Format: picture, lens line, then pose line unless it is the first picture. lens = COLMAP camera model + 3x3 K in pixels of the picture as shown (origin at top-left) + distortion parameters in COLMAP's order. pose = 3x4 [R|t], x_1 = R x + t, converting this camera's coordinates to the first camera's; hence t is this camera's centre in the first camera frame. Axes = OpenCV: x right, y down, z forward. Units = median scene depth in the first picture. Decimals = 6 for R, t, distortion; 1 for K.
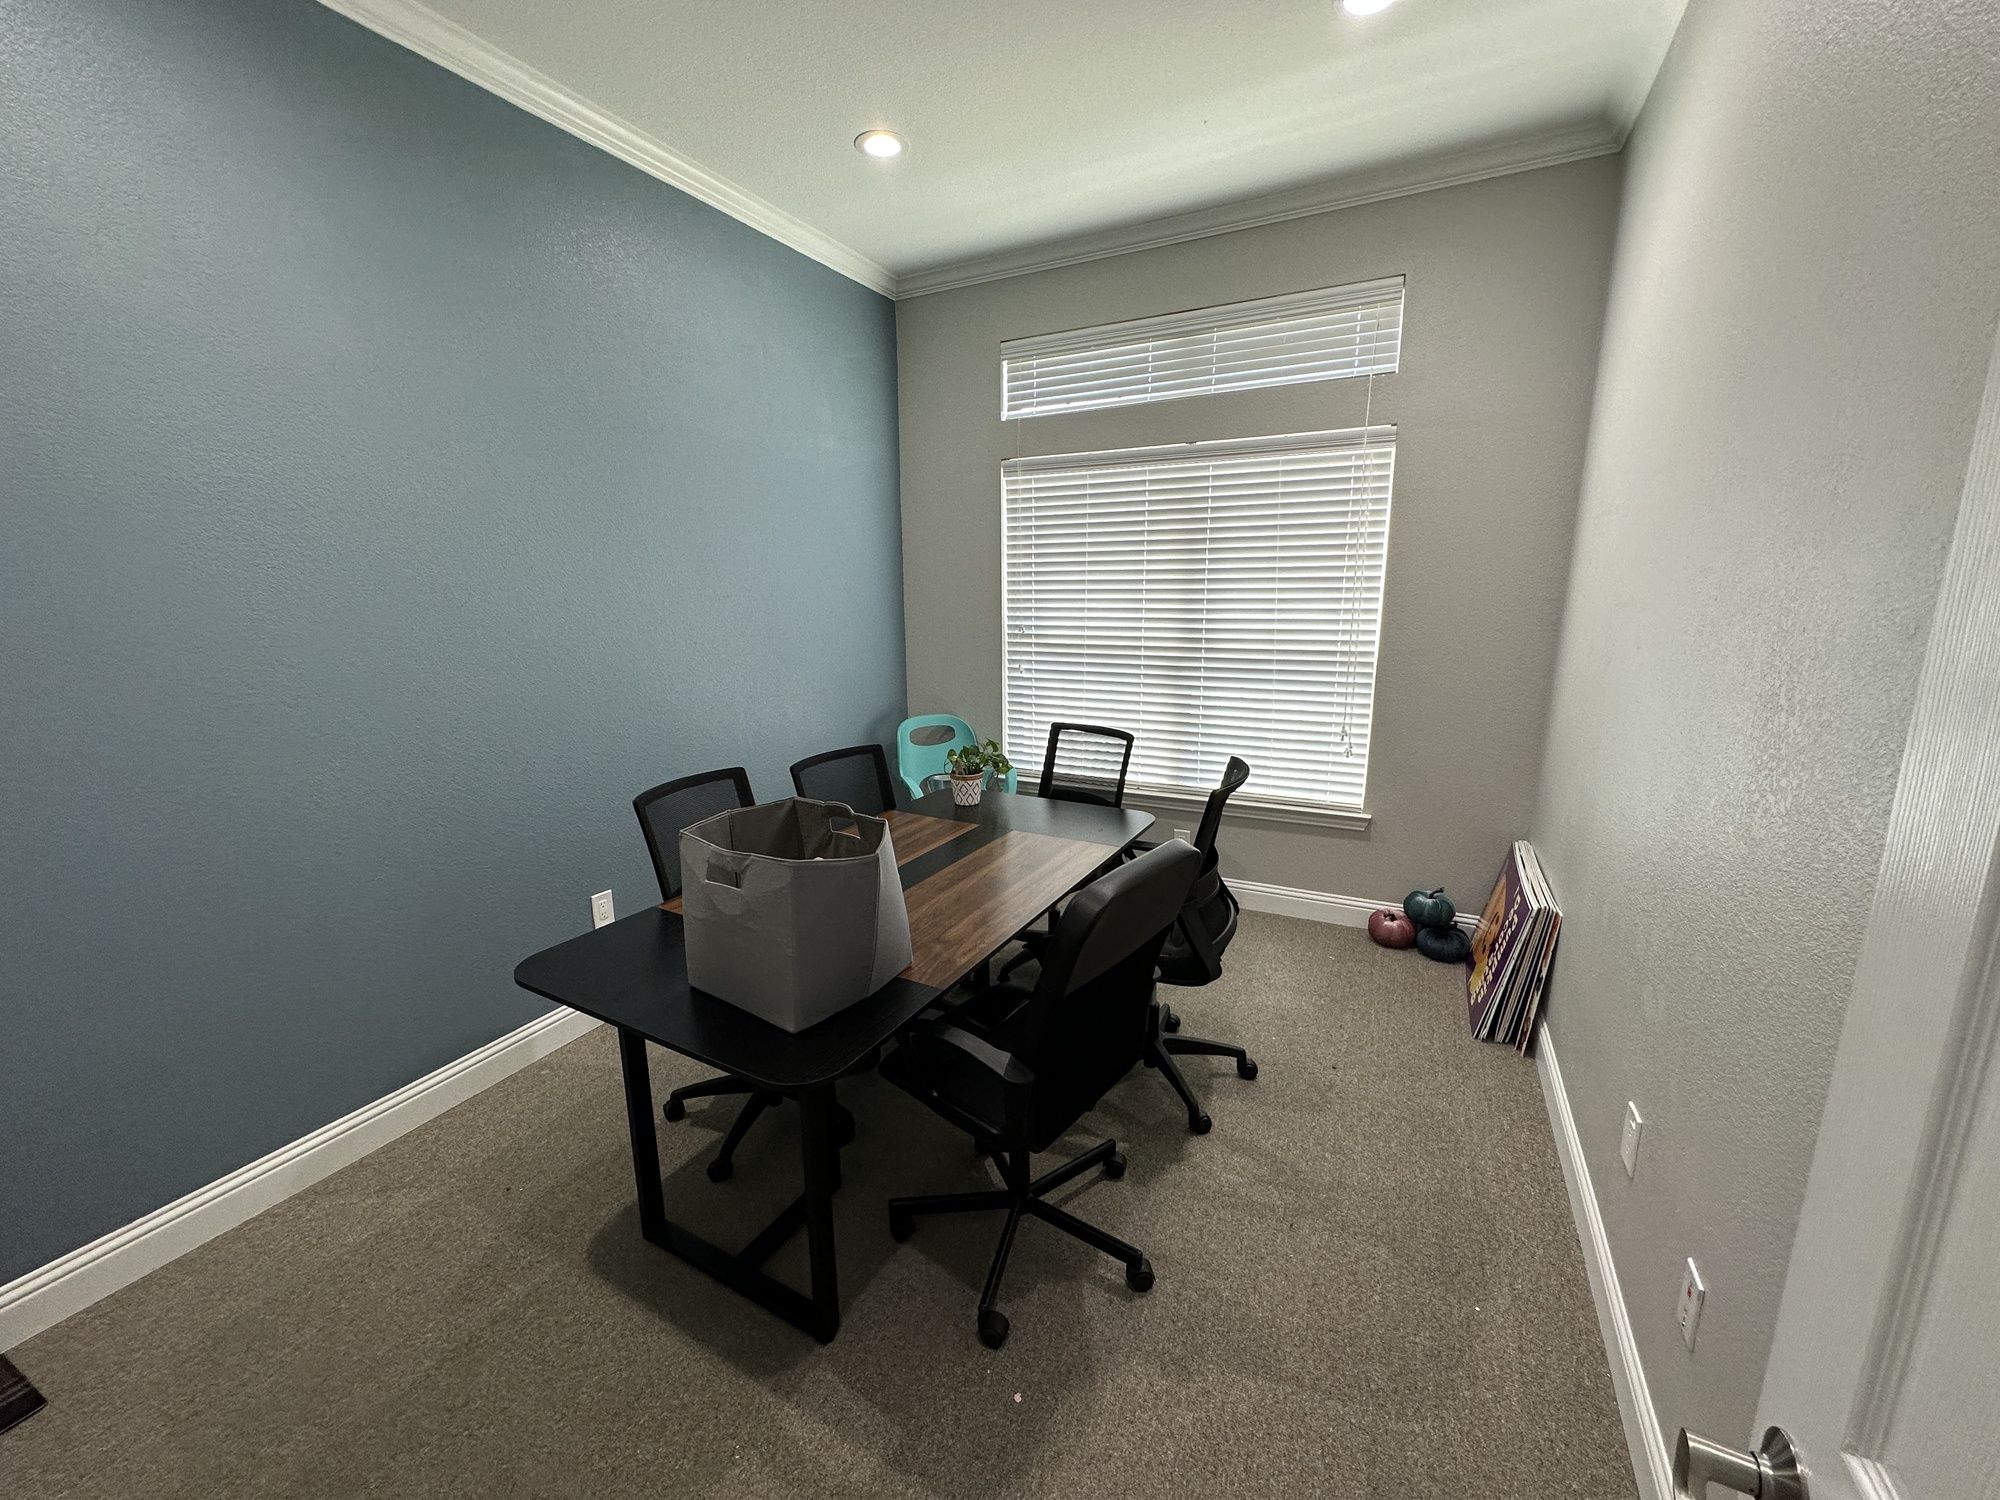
lens RADIAL K [[799.1, 0, 997.3], [0, 799.1, 742.7], [0, 0, 1]] dist [-0.000738, -0.000016]
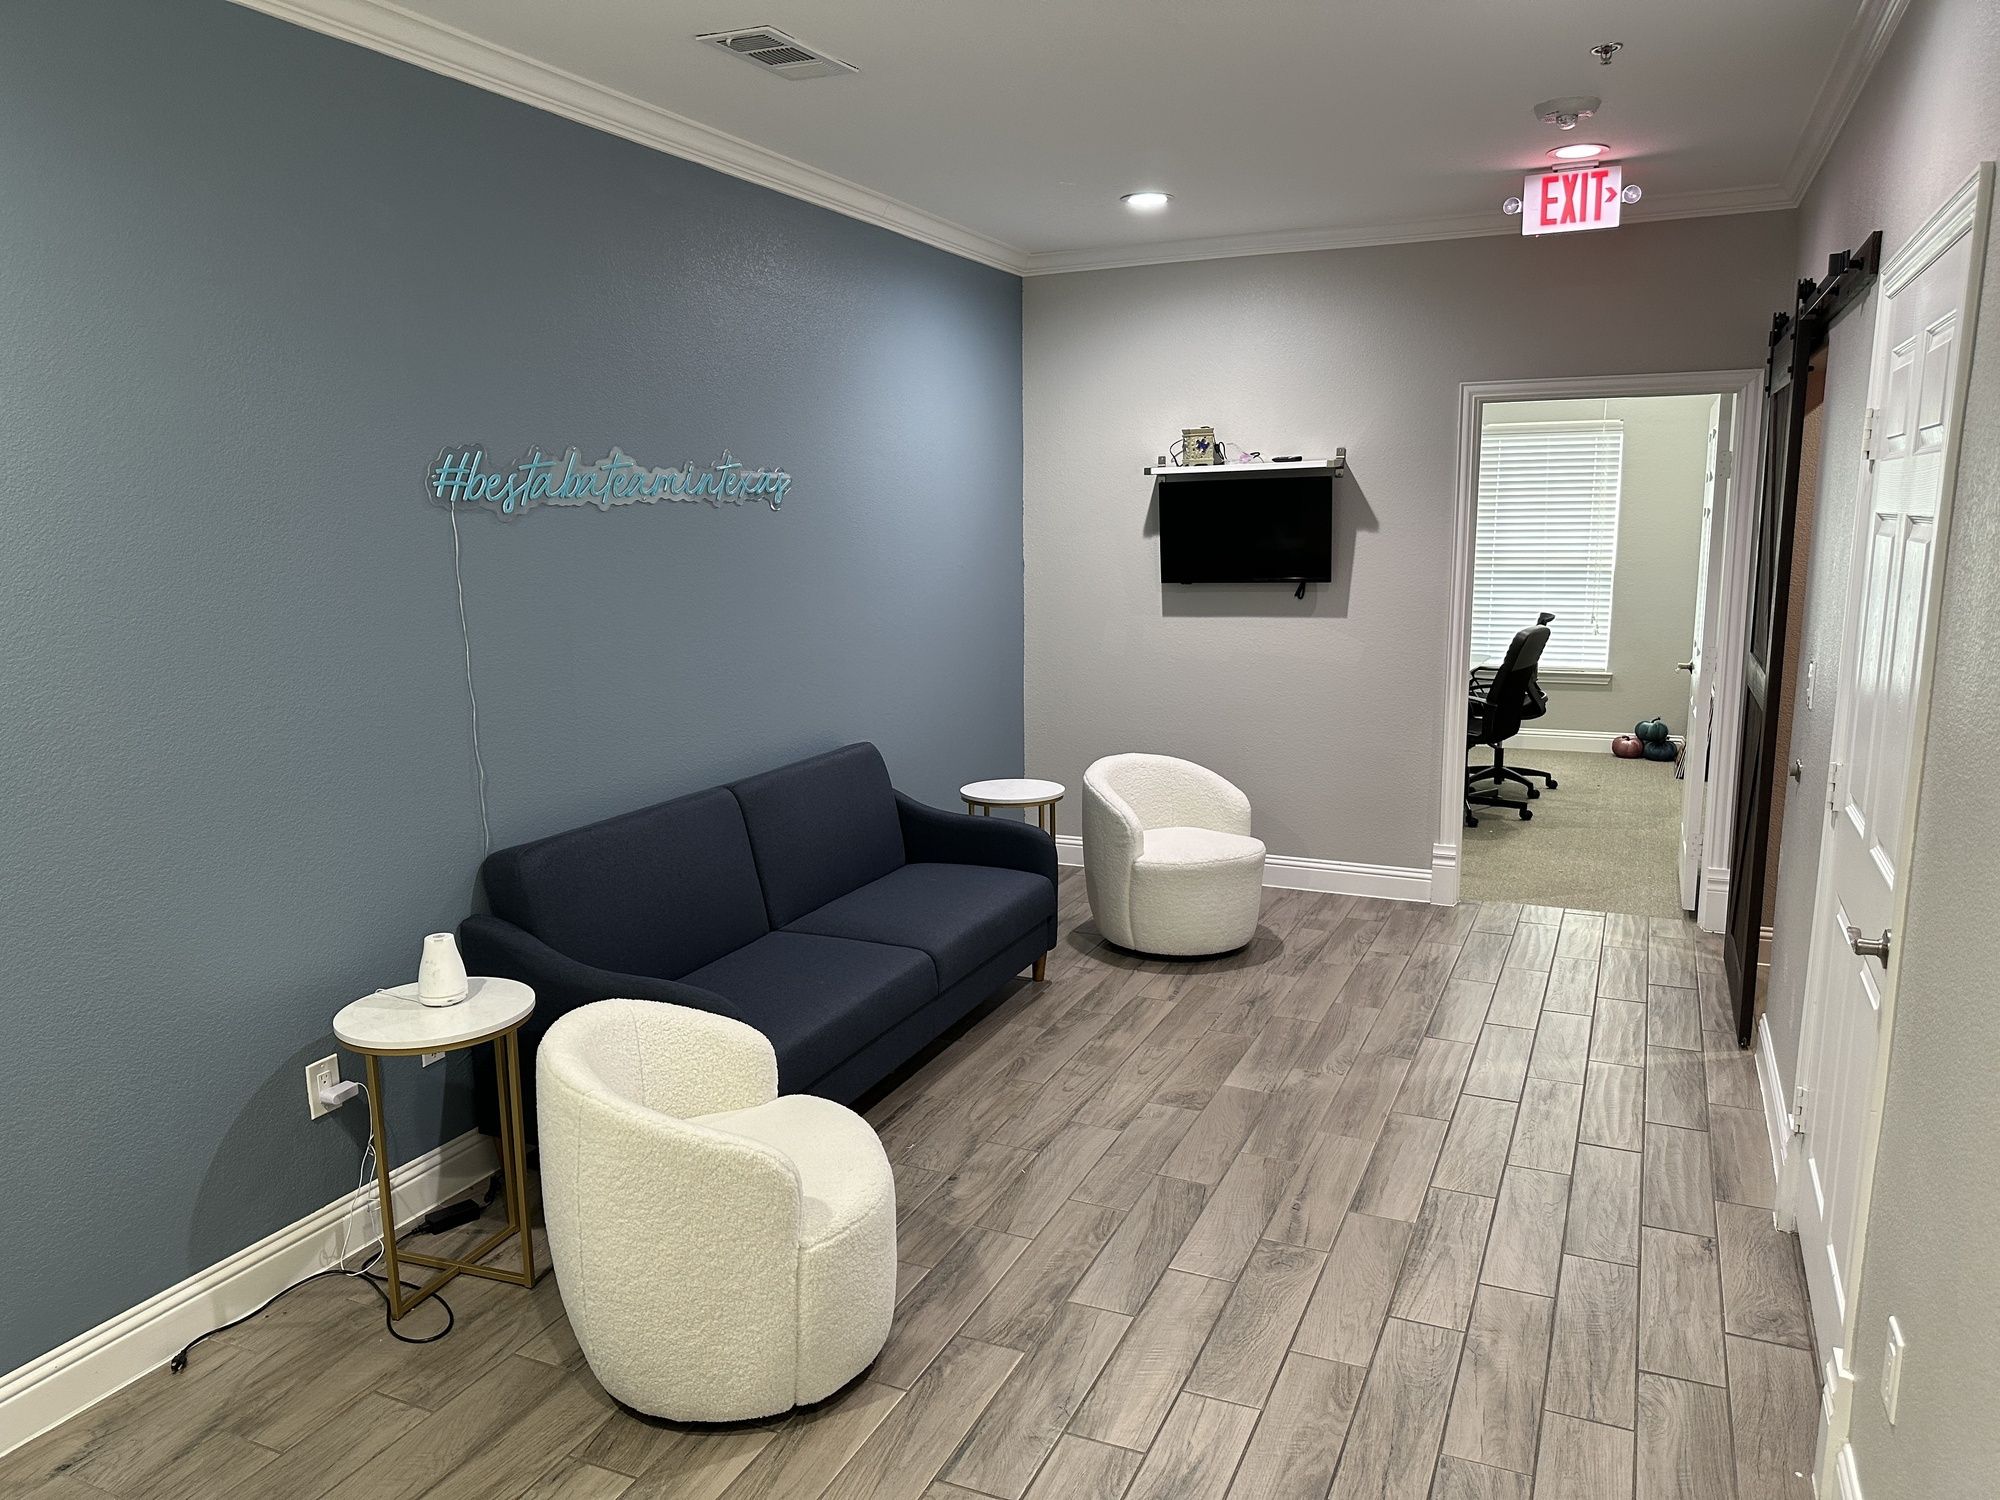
lens RADIAL K [[1400.3, 0, 1001.1], [0, 1400.3, 759.1], [0, 0, 1]] dist [0.008018, 0.001330]
pose [[0.999029, -0.010560, 0.042779, -0.809337], [0.011593, 0.999645, -0.023986, 0.308326], [-0.042511, 0.024459, 0.998797, -1.609785]]
